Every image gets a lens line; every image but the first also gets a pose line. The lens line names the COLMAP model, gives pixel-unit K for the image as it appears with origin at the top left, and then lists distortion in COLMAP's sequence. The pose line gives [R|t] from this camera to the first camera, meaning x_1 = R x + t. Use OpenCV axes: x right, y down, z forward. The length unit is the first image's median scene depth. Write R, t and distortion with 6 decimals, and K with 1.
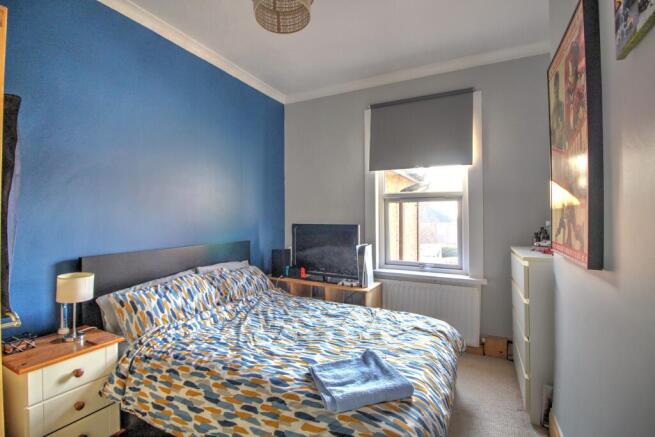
lens RADIAL K [[307.2, 0, 324.3], [0, 307.2, 215.2], [0, 0, 1]] dist [0.018316, -0.016209]
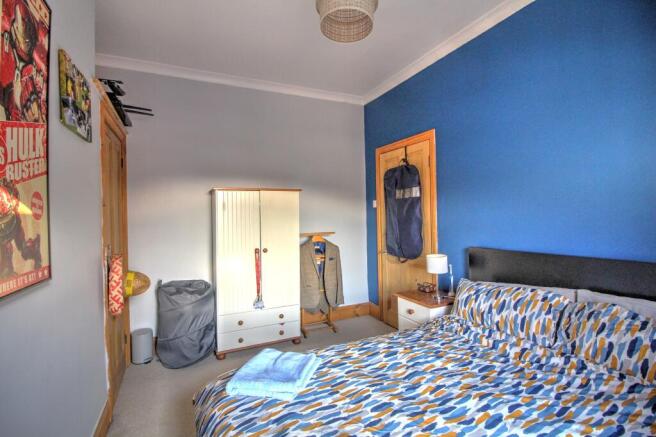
lens RADIAL K [[314.3, 0, 328.0], [0, 314.3, 215.1], [0, 0, 1]] dist [0.024560, -0.019629]
pose [[-0.598111, 0.016099, -0.801251, 0.708427], [0.022587, 0.999740, 0.003227, -0.011606], [0.801095, -0.016168, -0.598319, 1.469026]]
